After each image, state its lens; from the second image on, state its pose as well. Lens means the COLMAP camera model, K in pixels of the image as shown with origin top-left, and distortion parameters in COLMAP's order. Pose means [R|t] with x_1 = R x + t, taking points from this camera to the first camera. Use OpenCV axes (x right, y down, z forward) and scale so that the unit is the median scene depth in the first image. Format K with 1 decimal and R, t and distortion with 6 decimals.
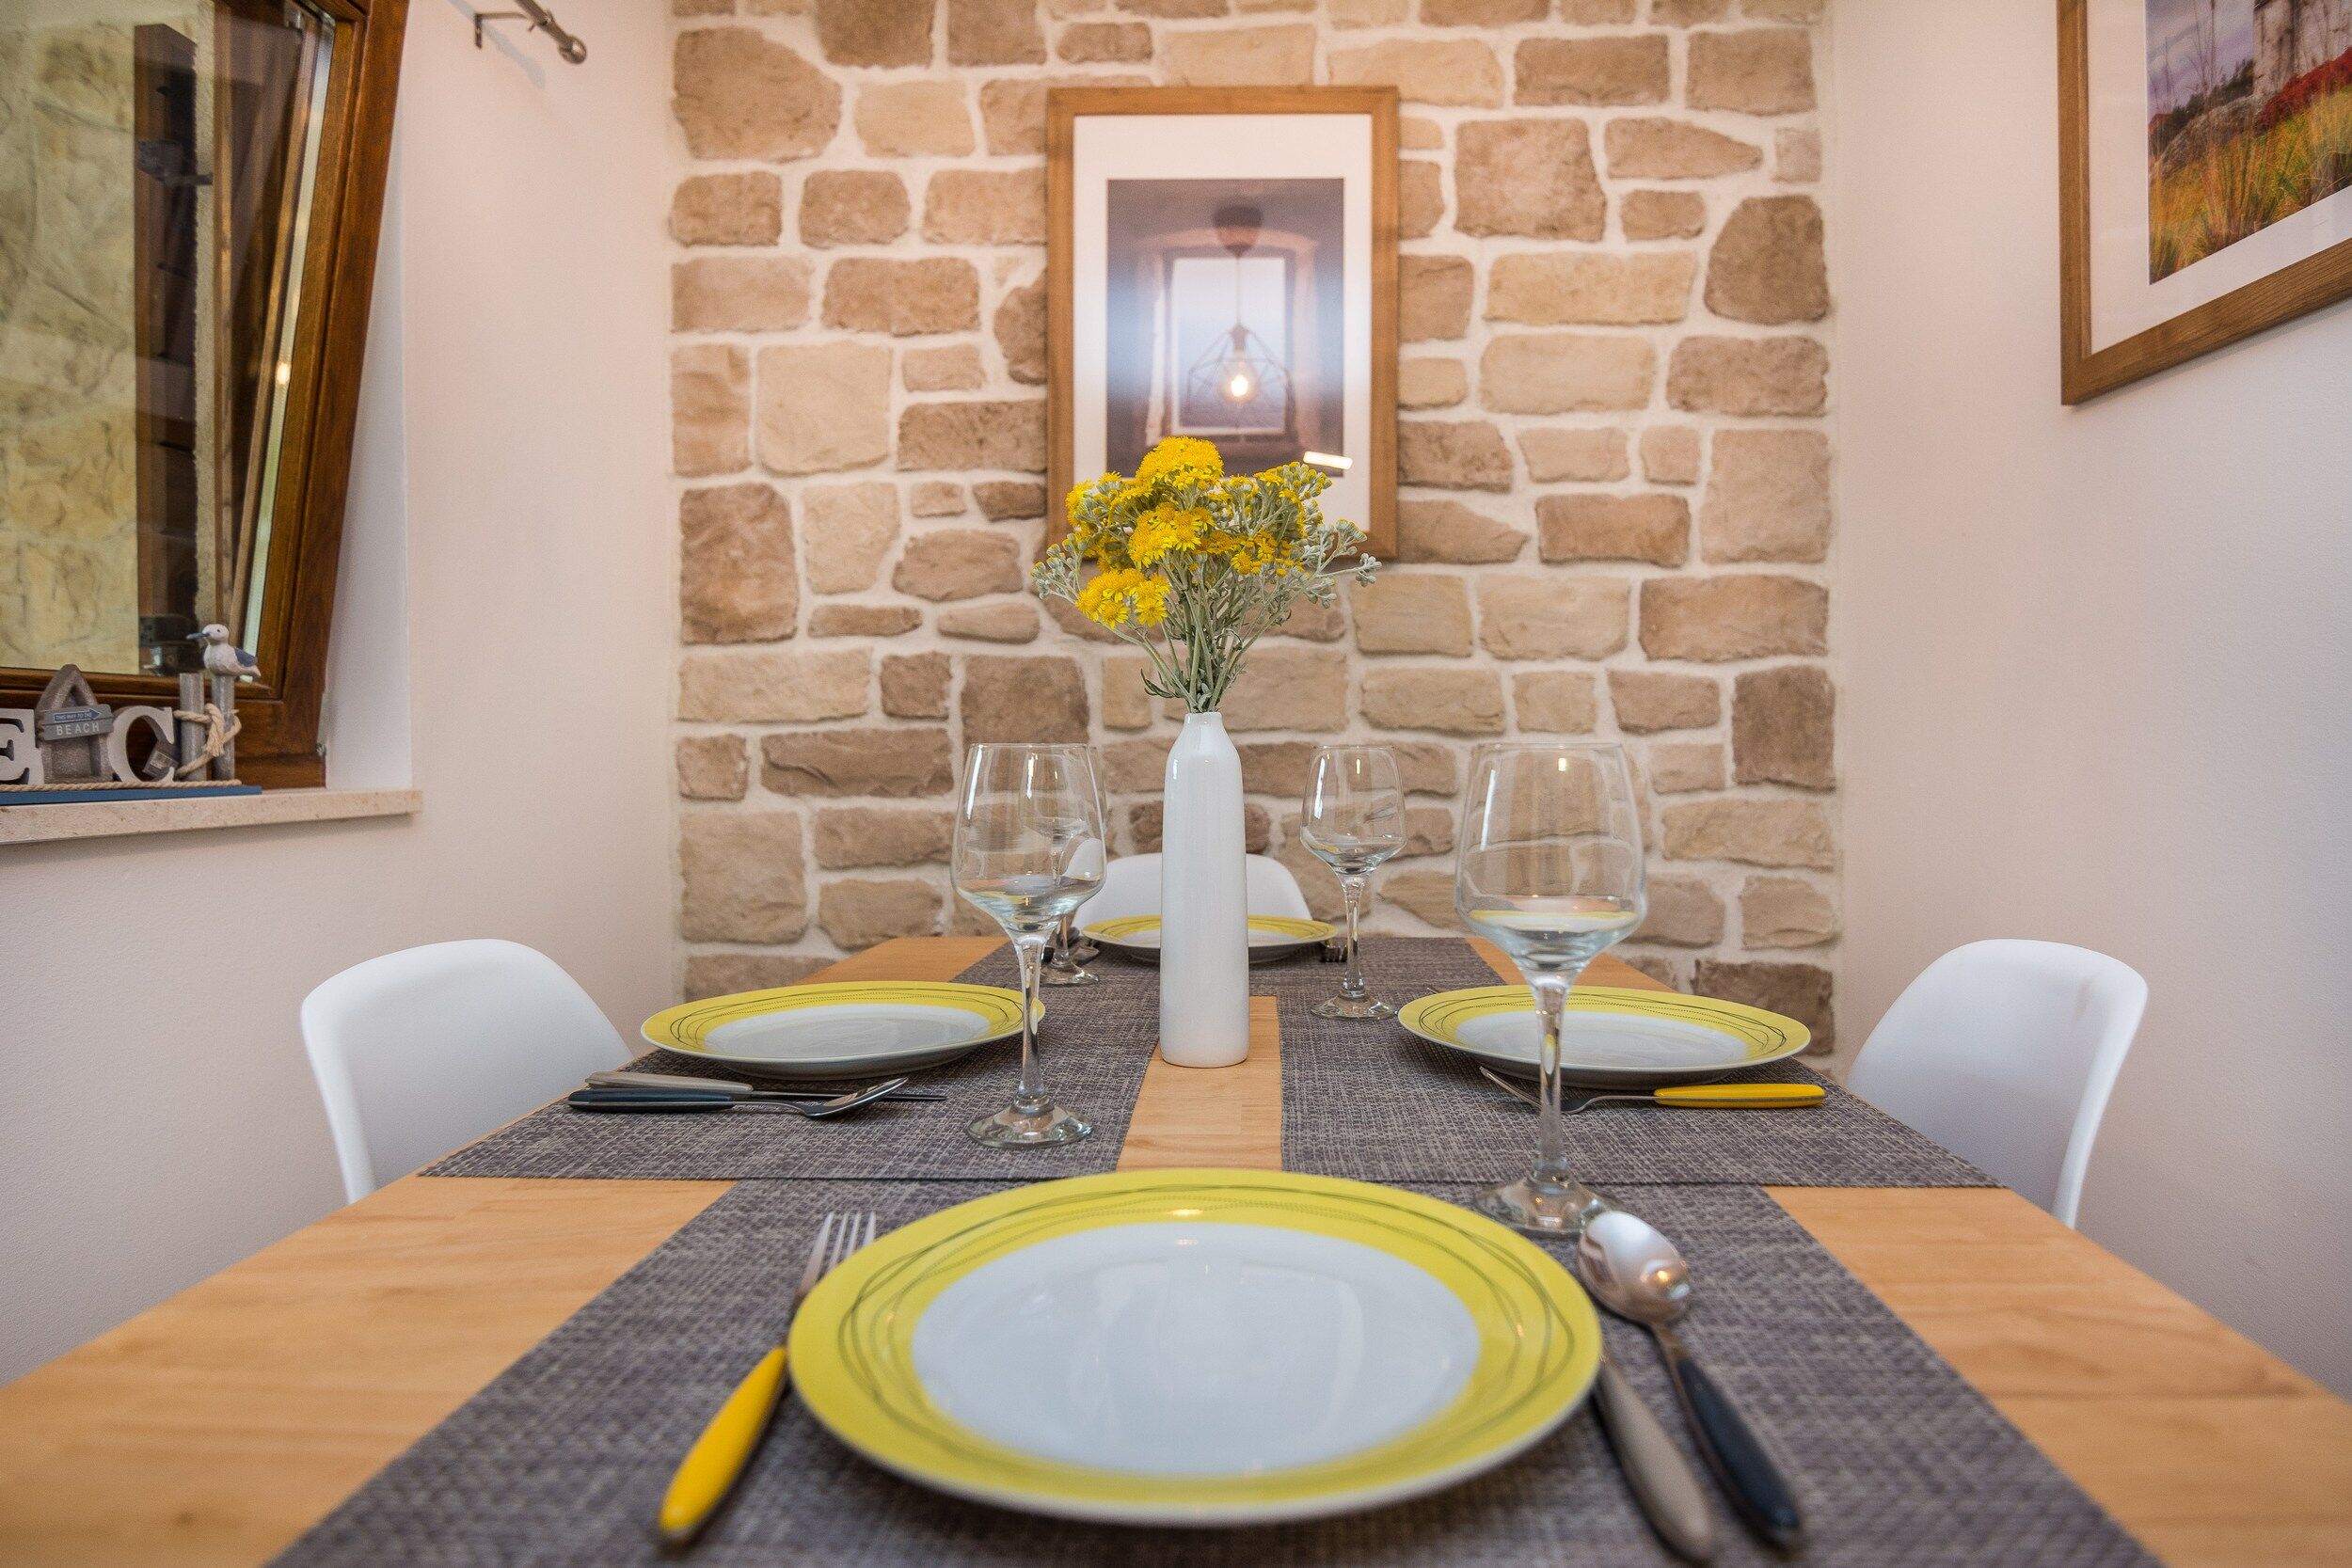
lens RADIAL K [[1332.5, 0, 1207.0], [0, 1332.5, 753.8], [0, 0, 1]] dist [0.004879, -0.022741]
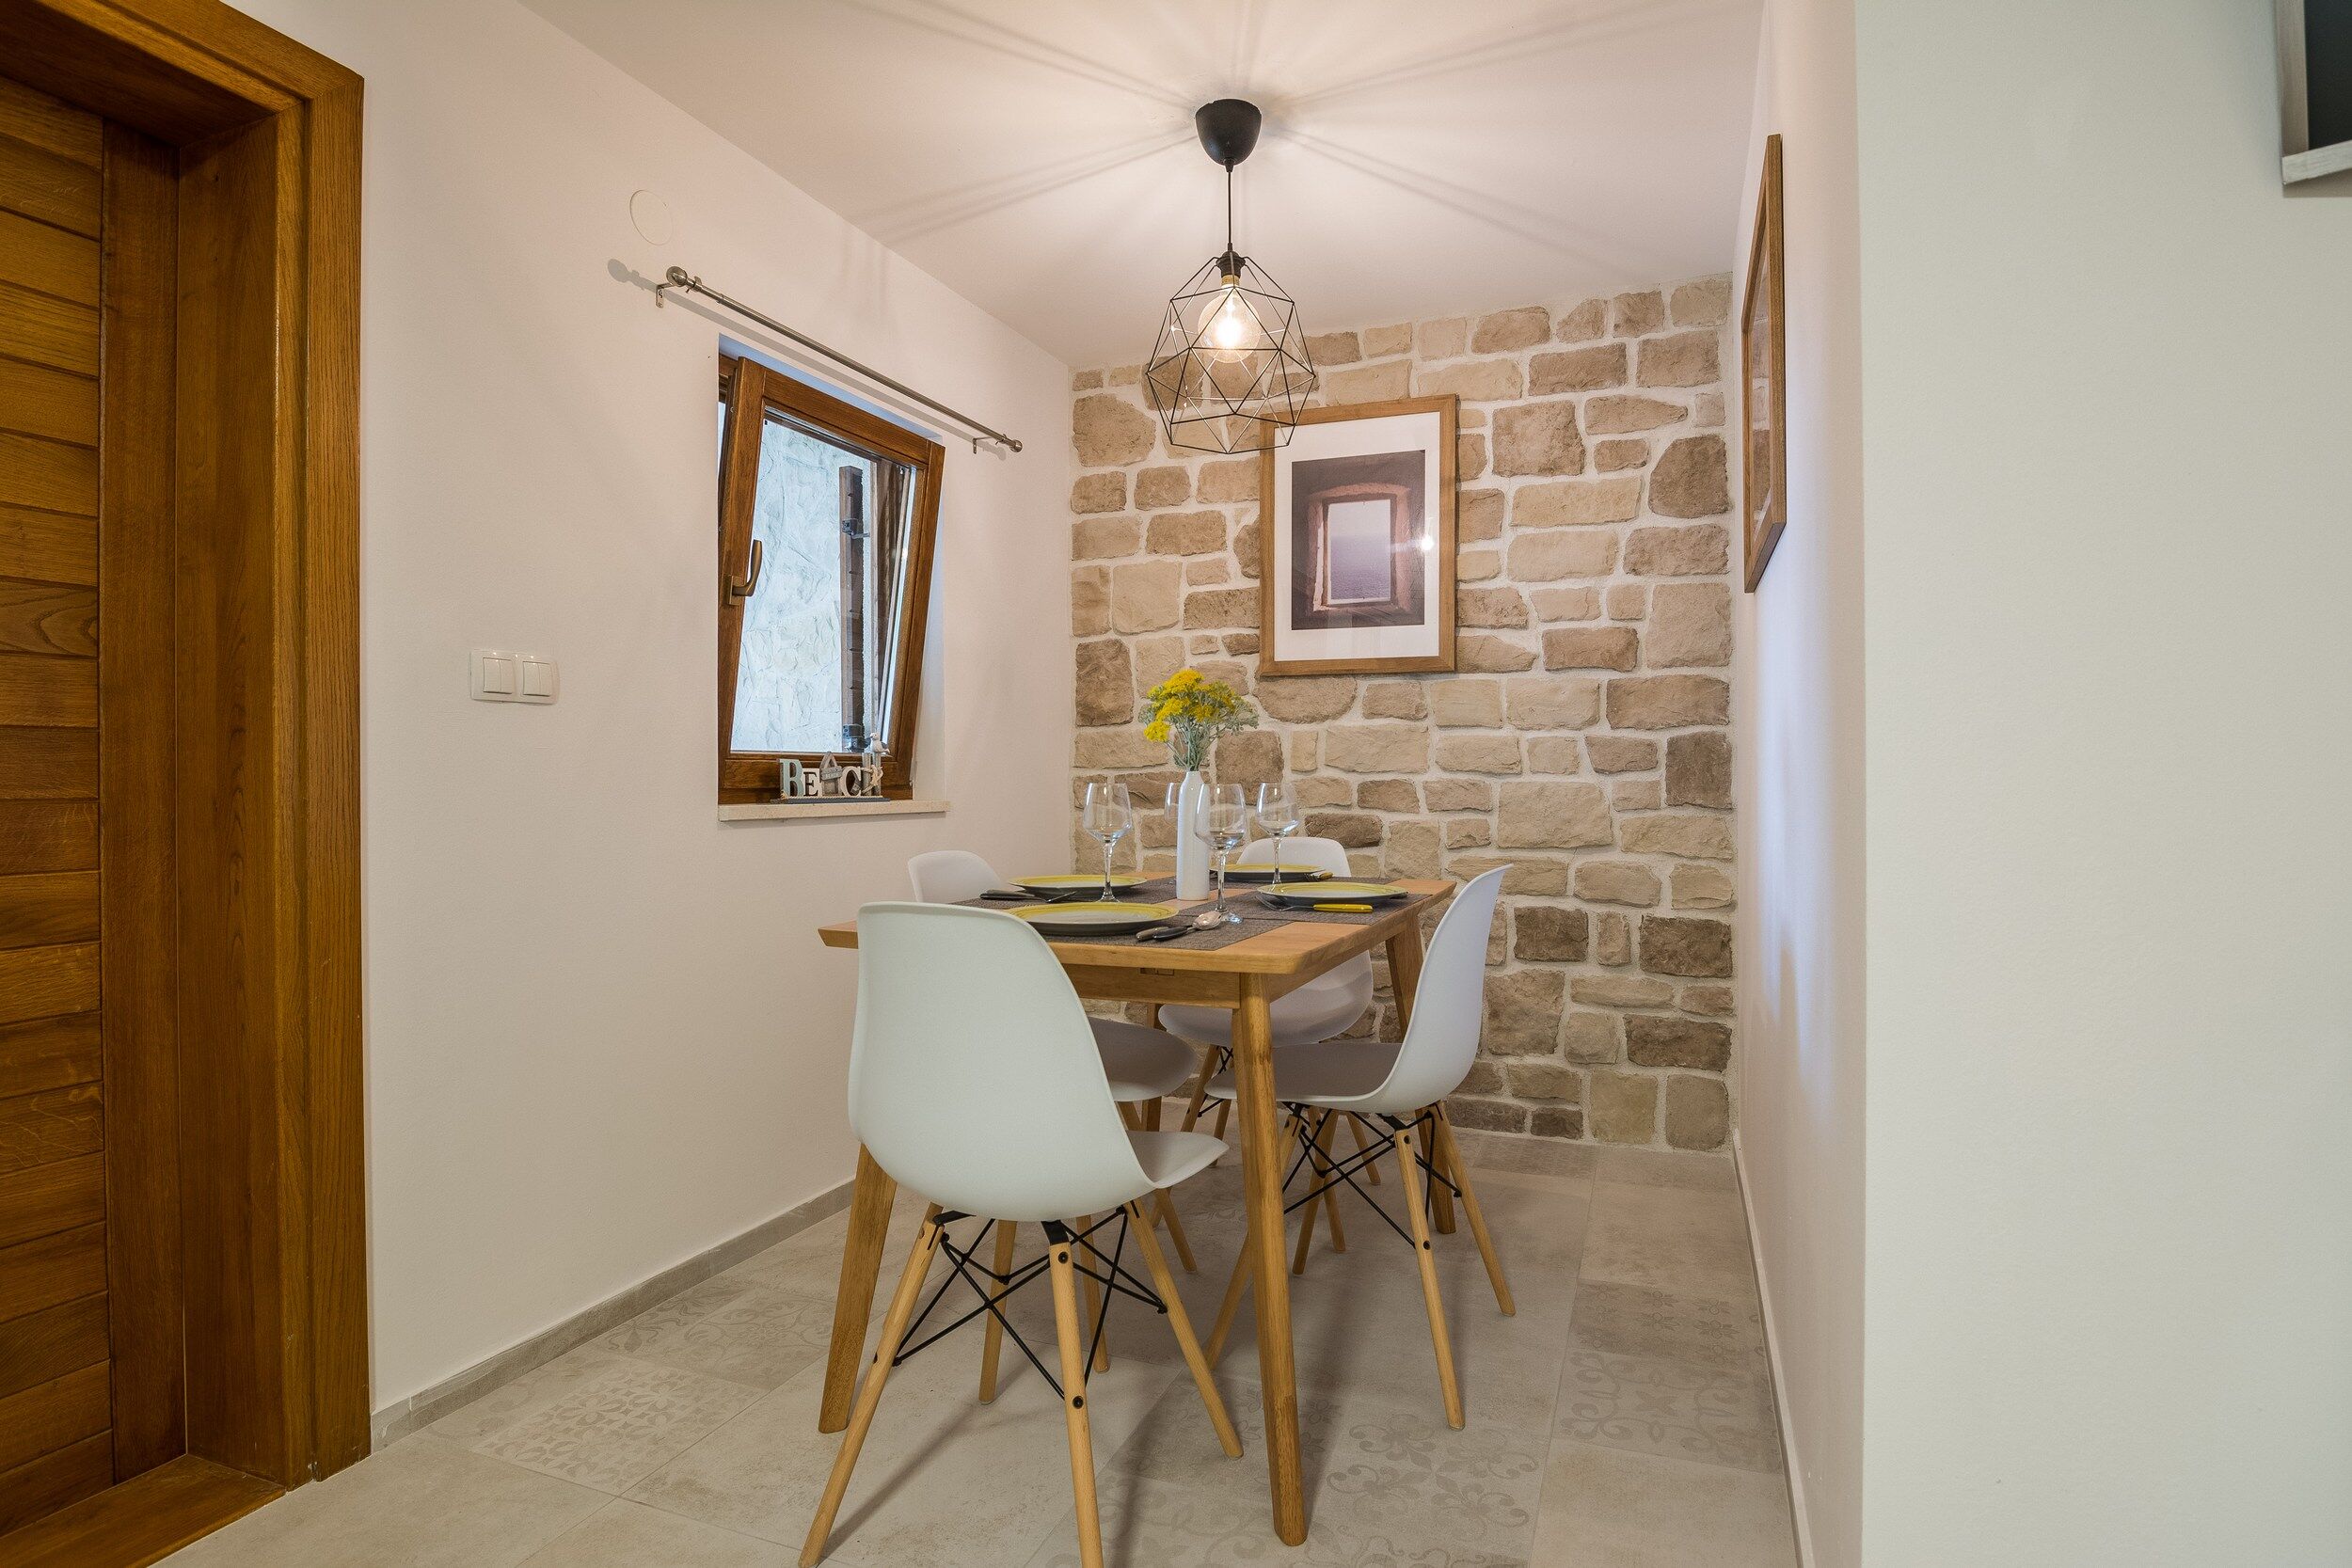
lens RADIAL K [[1201.1, 0, 1194.0], [0, 1201.1, 770.8], [0, 0, 1]] dist [-0.001809, -0.015250]
pose [[0.937889, -0.001025, -0.346933, 0.359241], [-0.002914, 0.999937, -0.010832, -0.002232], [0.346922, 0.011170, 0.937827, -0.544512]]
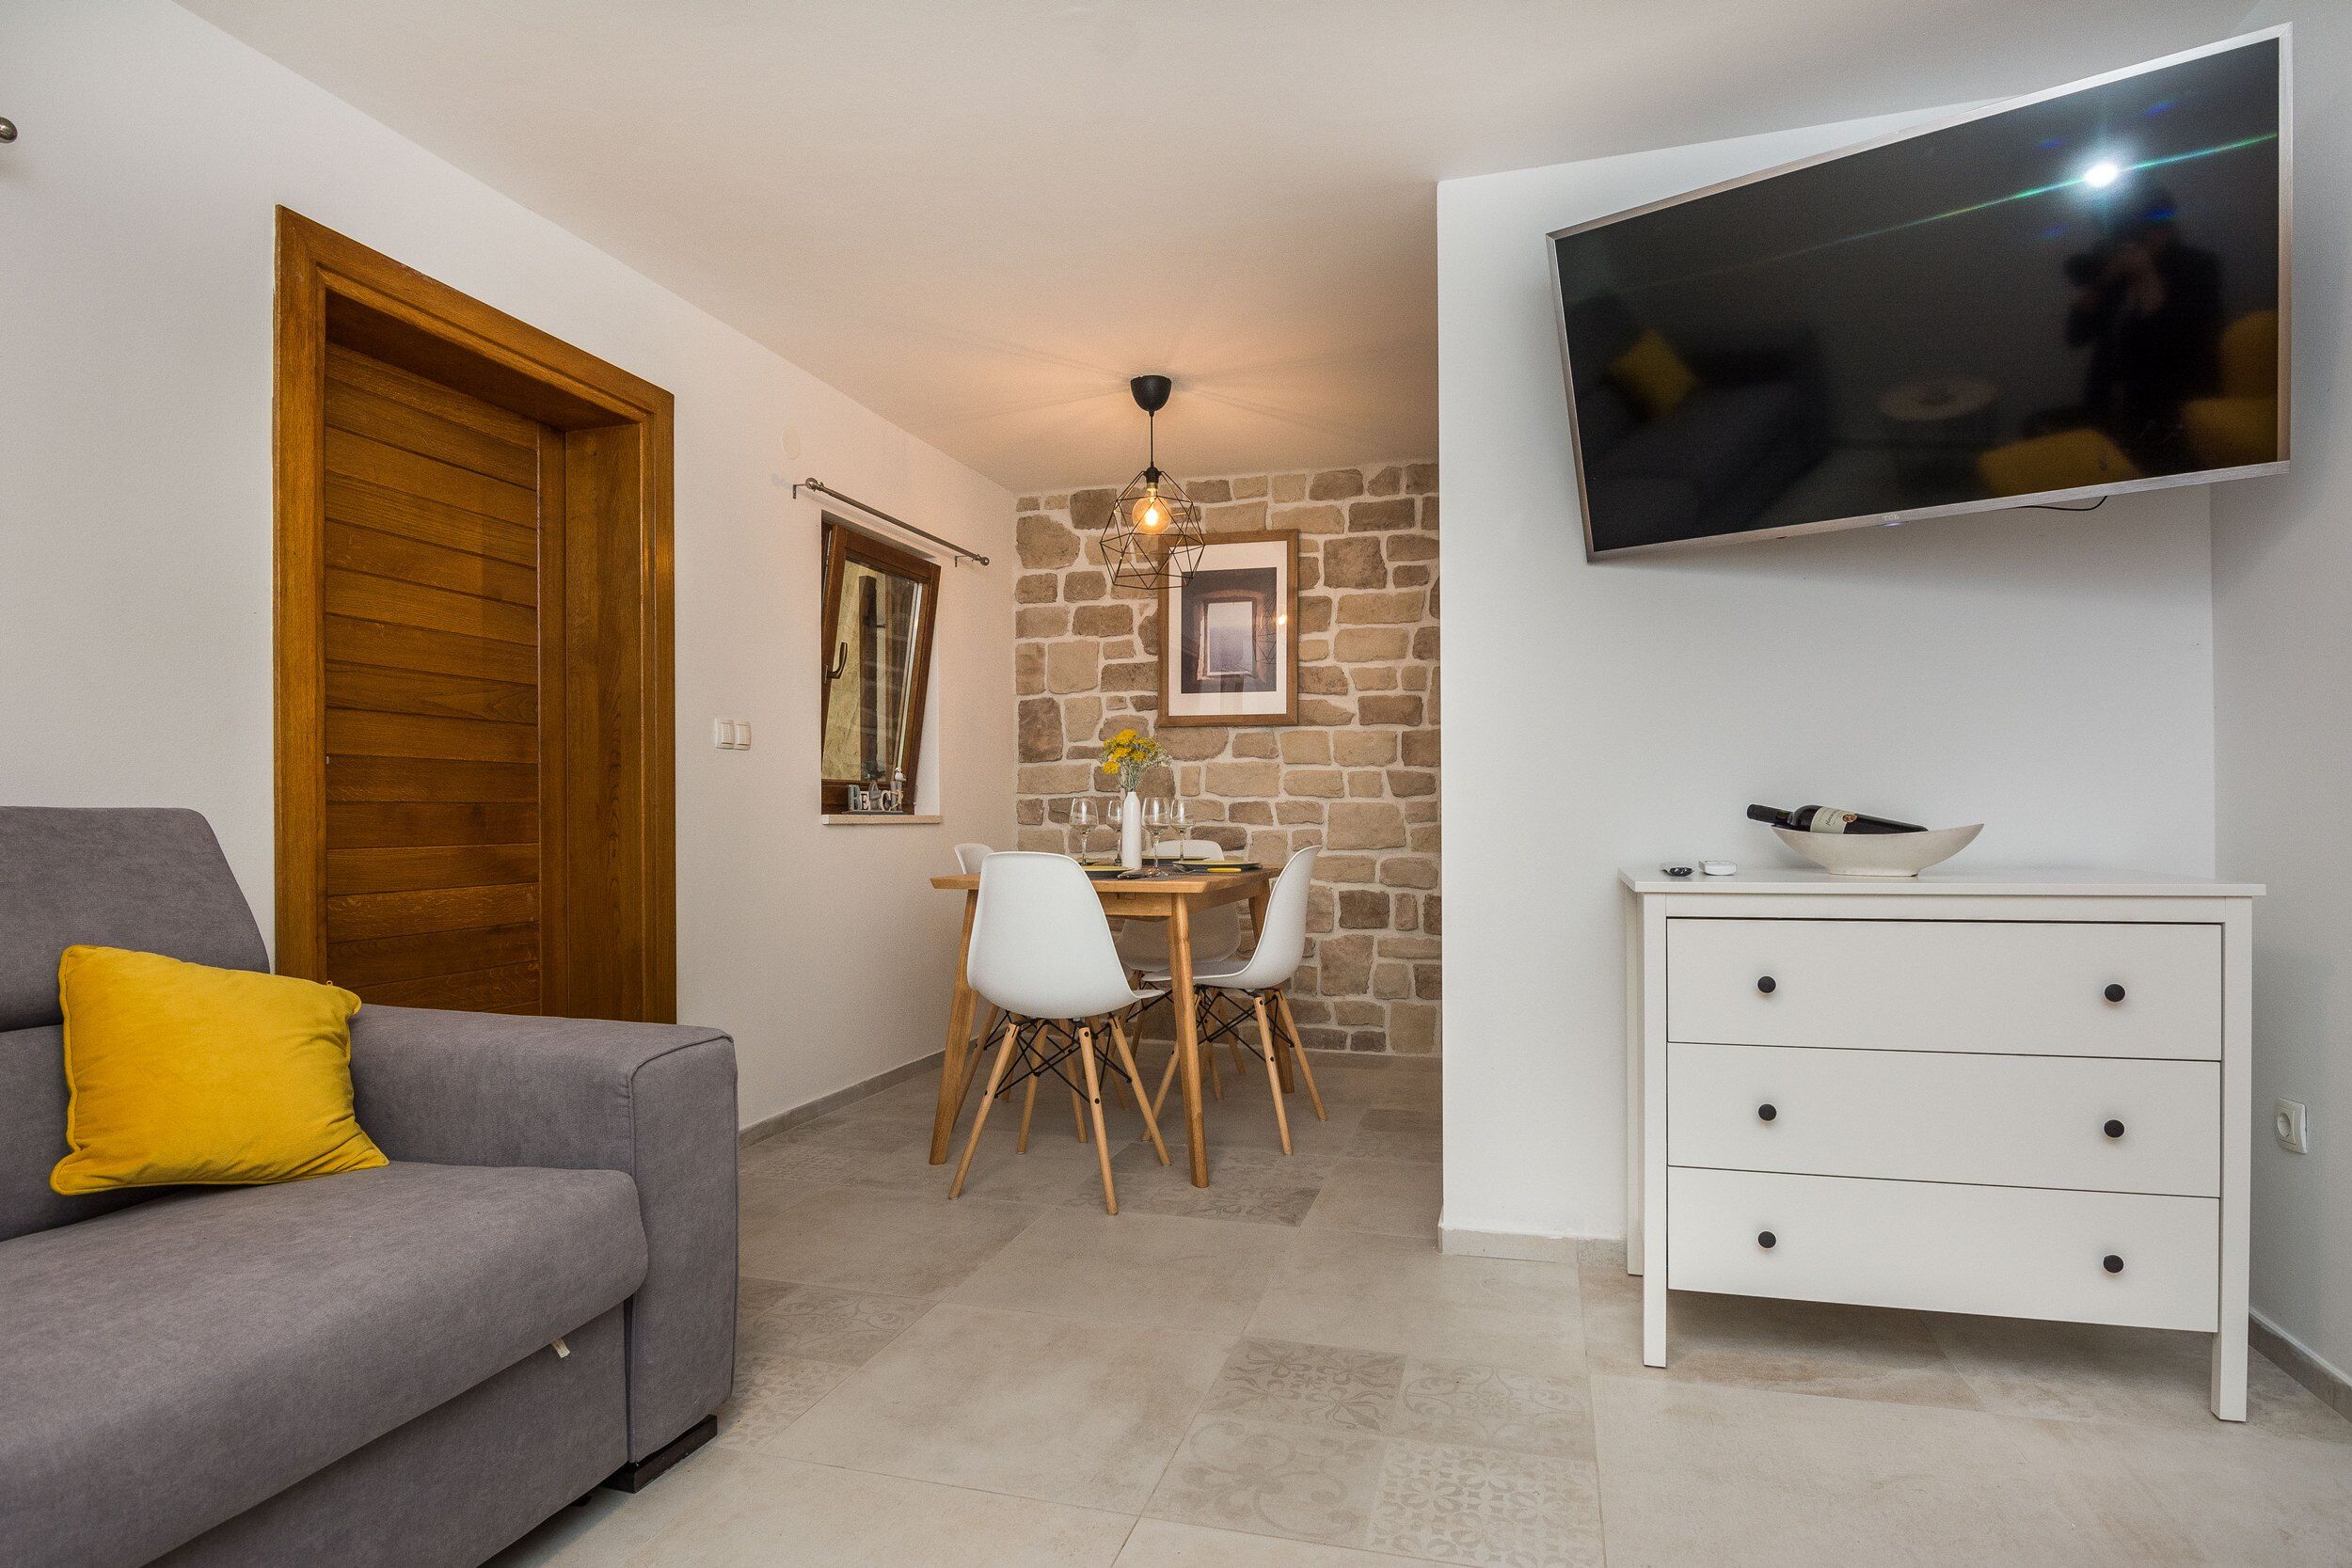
lens RADIAL K [[1296.8, 0, 1117.6], [0, 1296.8, 788.9], [0, 0, 1]] dist [-0.000648, -0.057766]
pose [[0.956065, -0.004526, -0.293121, 0.513732], [-0.002852, 0.999690, -0.024736, 0.028098], [0.293142, 0.024485, 0.955755, -1.316283]]
